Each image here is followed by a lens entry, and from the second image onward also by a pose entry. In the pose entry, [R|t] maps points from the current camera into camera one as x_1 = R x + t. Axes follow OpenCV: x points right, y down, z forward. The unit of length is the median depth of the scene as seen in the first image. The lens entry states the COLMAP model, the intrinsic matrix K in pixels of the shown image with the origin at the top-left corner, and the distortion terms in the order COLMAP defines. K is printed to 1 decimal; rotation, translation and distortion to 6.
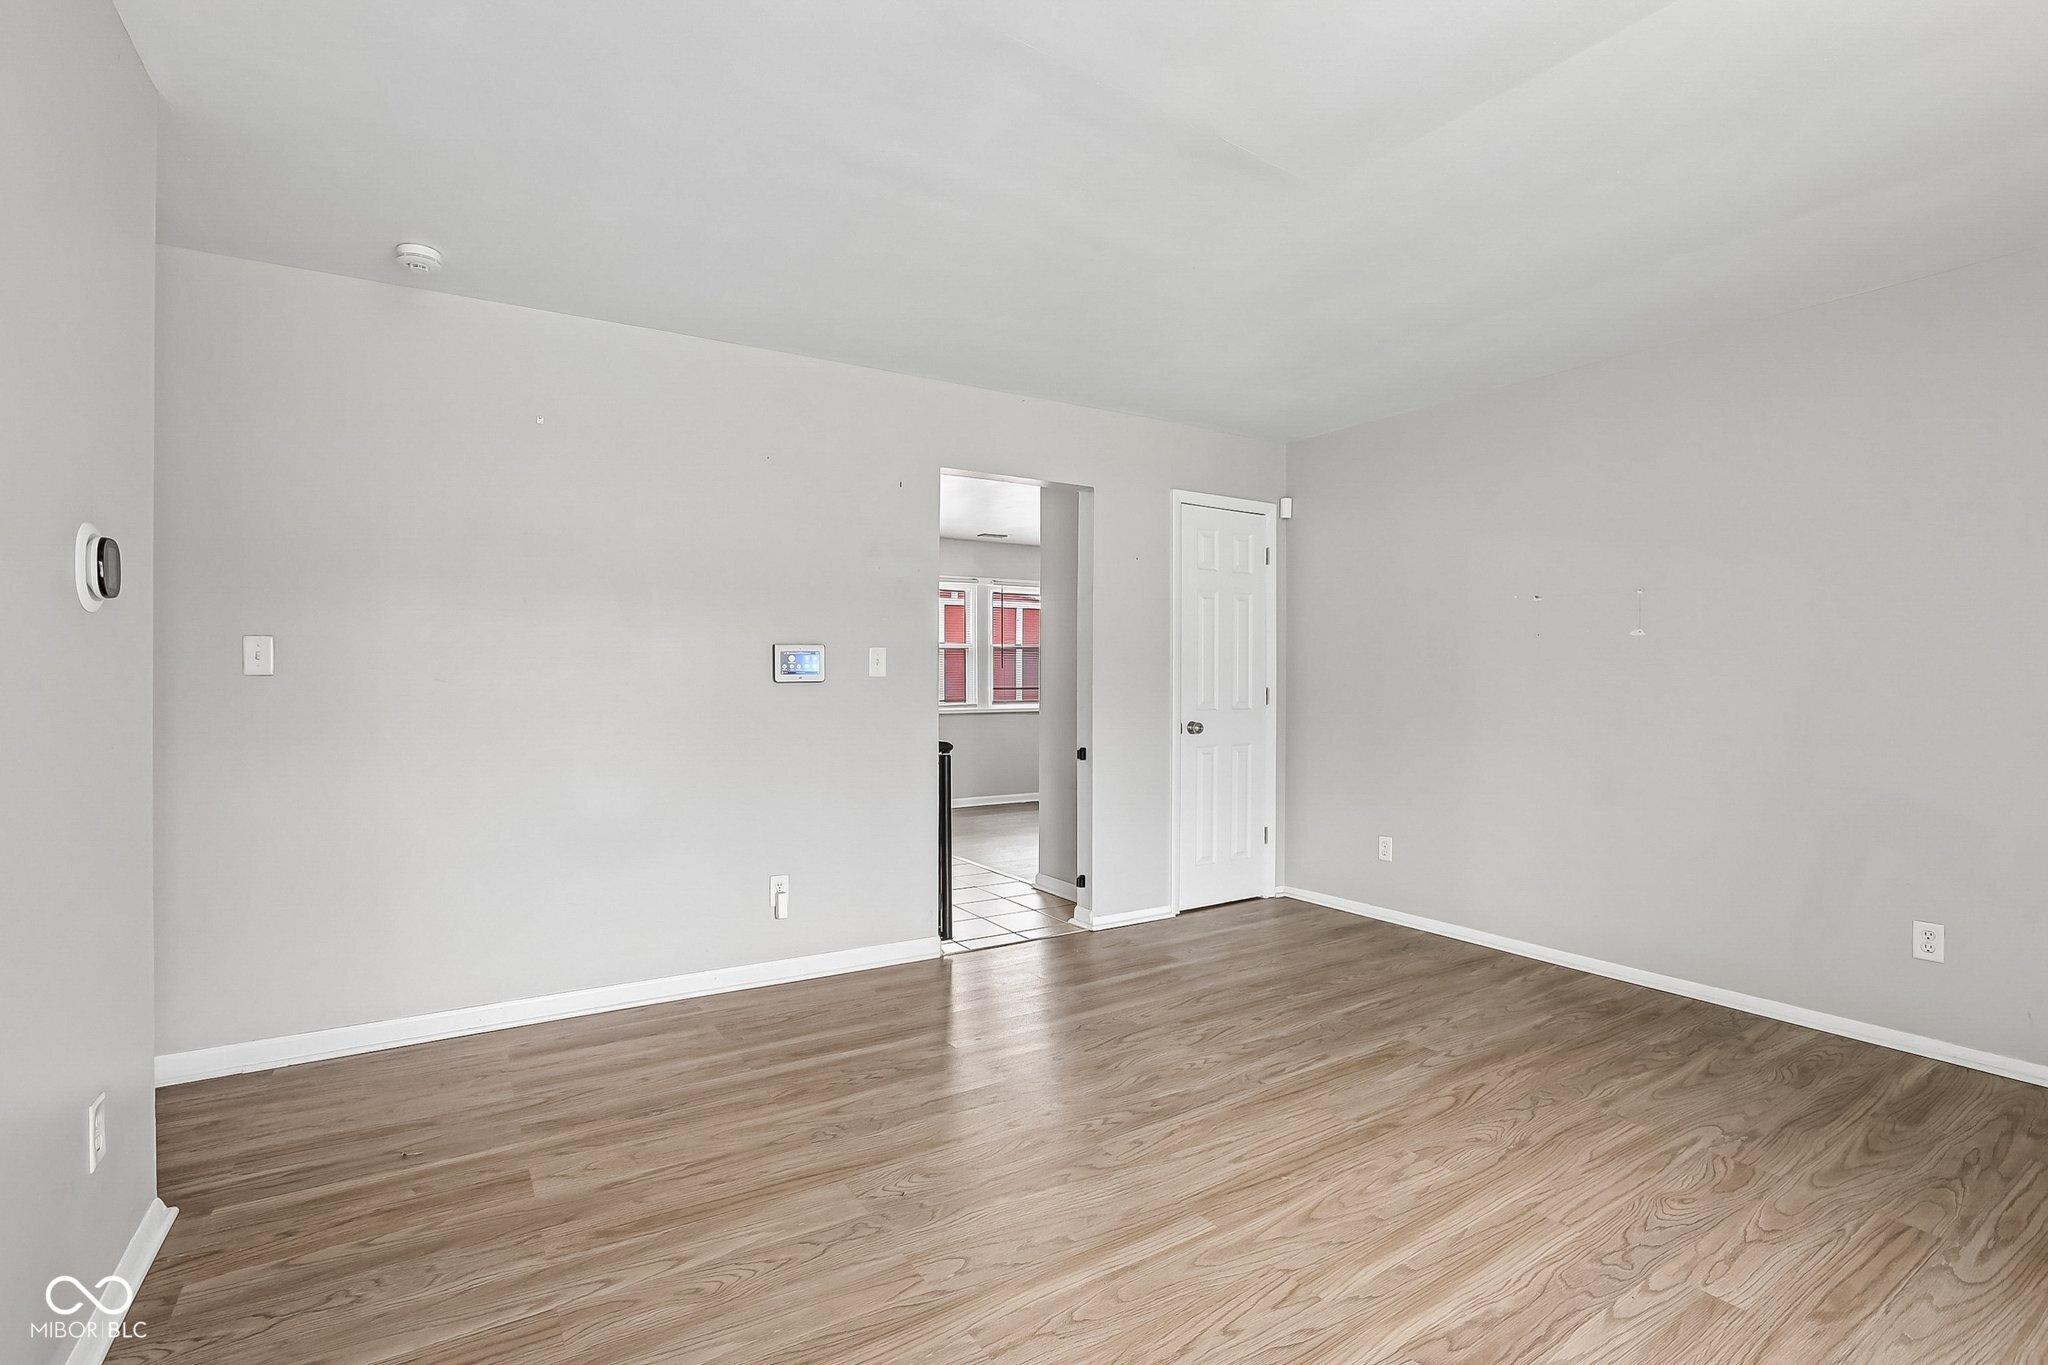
lens RADIAL K [[947.3, 0, 1025.1], [0, 947.3, 682.4], [0, 0, 1]] dist [-0.002967, 0.000634]
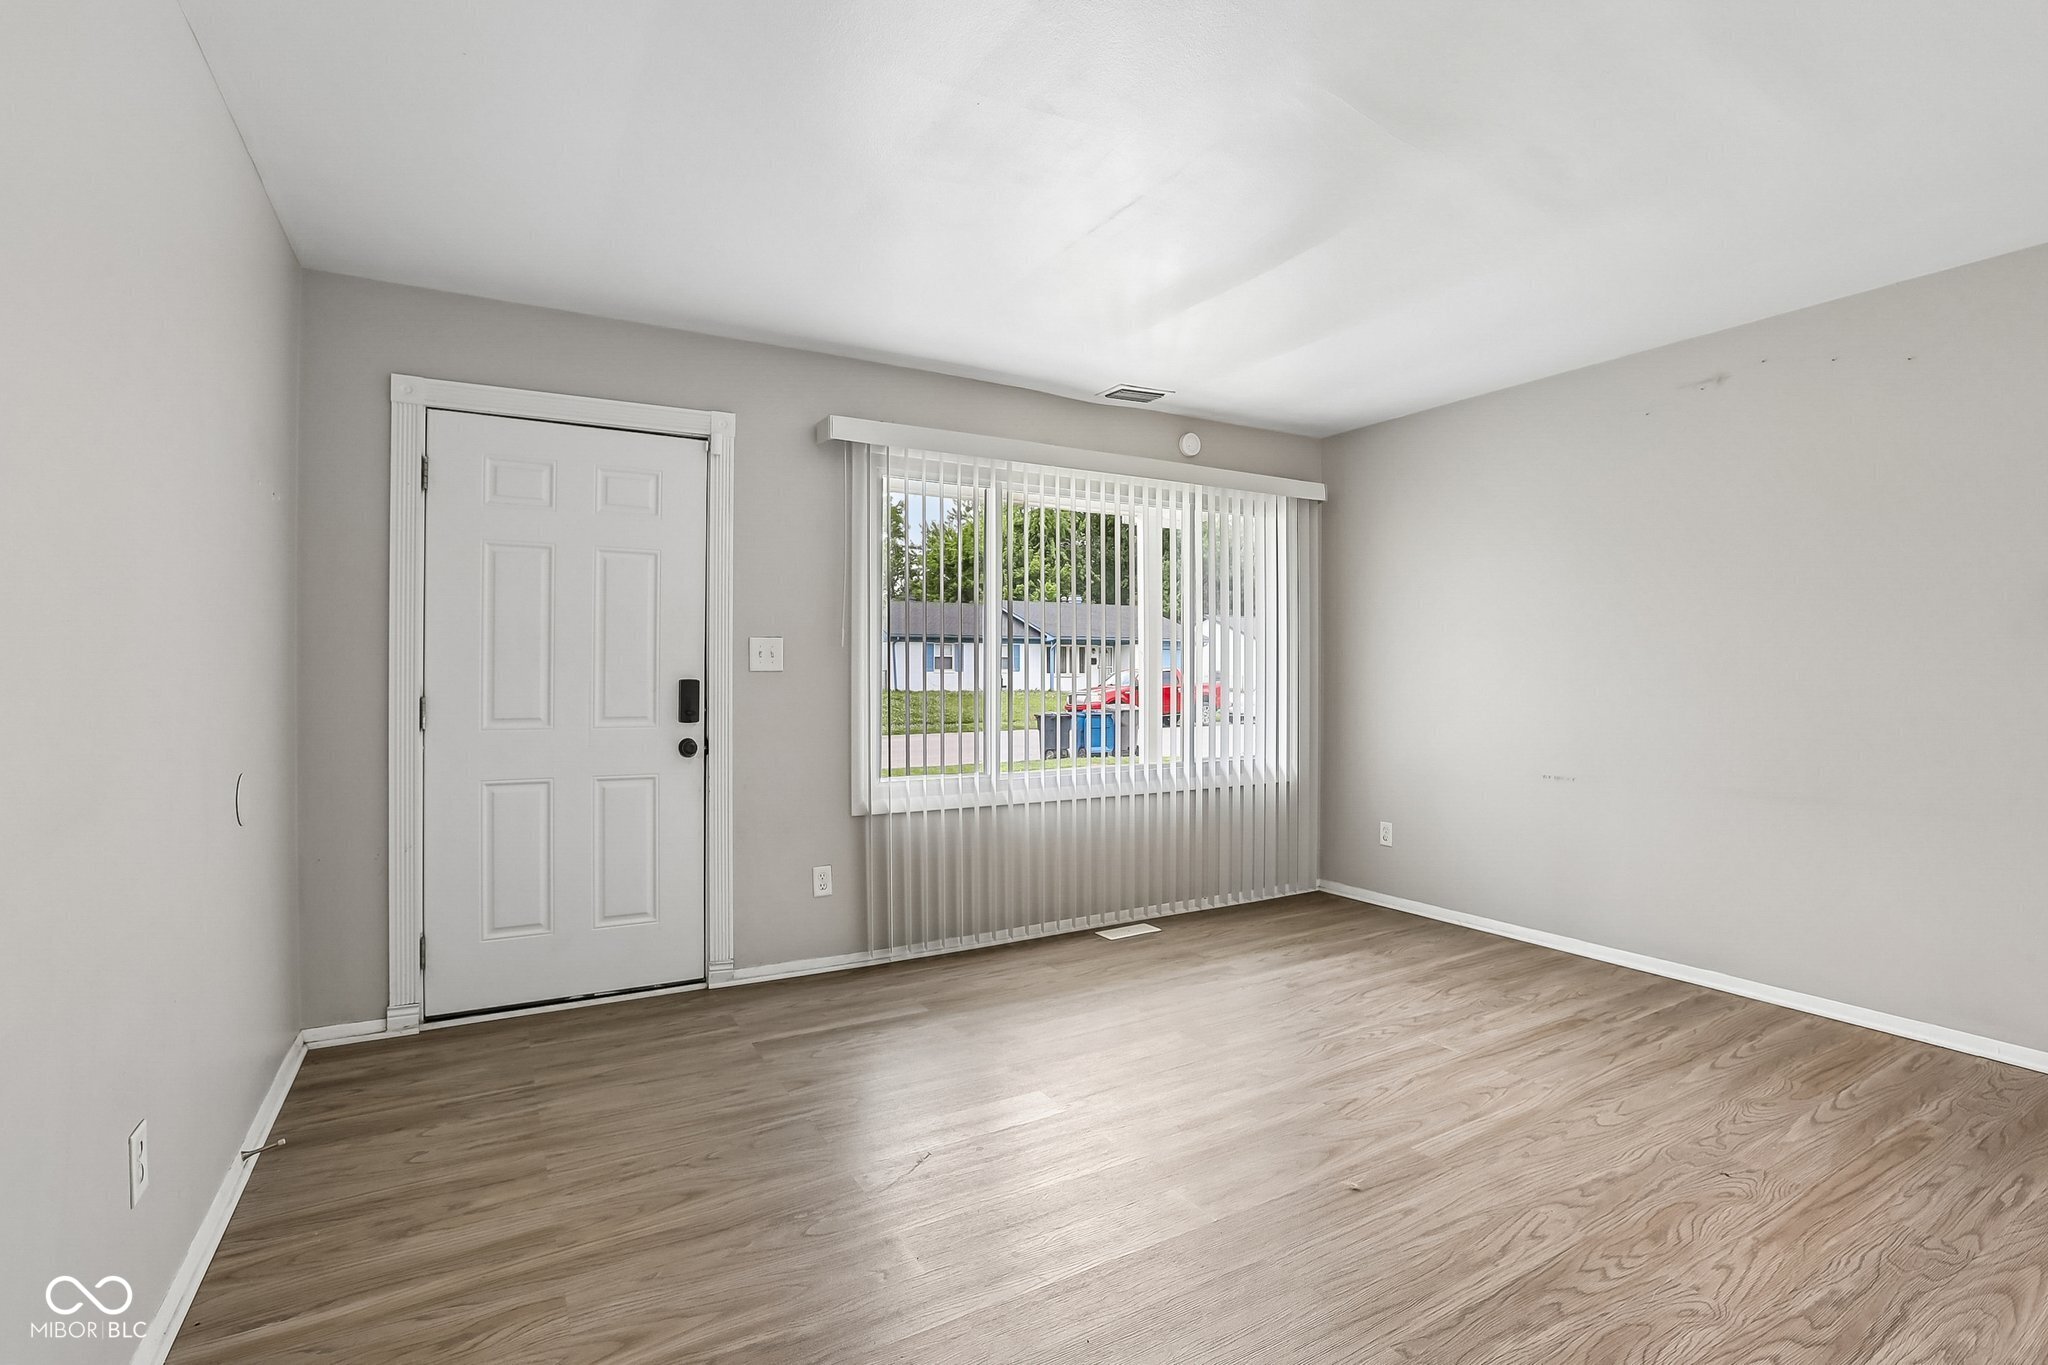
lens RADIAL K [[947.3, 0, 1023.4], [0, 947.3, 671.7], [0, 0, 1]] dist [-0.002967, 0.000634]
pose [[-0.999175, -0.009470, 0.039480, 0.586963], [-0.009290, 0.999946, 0.004763, -0.006443], [-0.039523, 0.004392, -0.999209, 2.005614]]
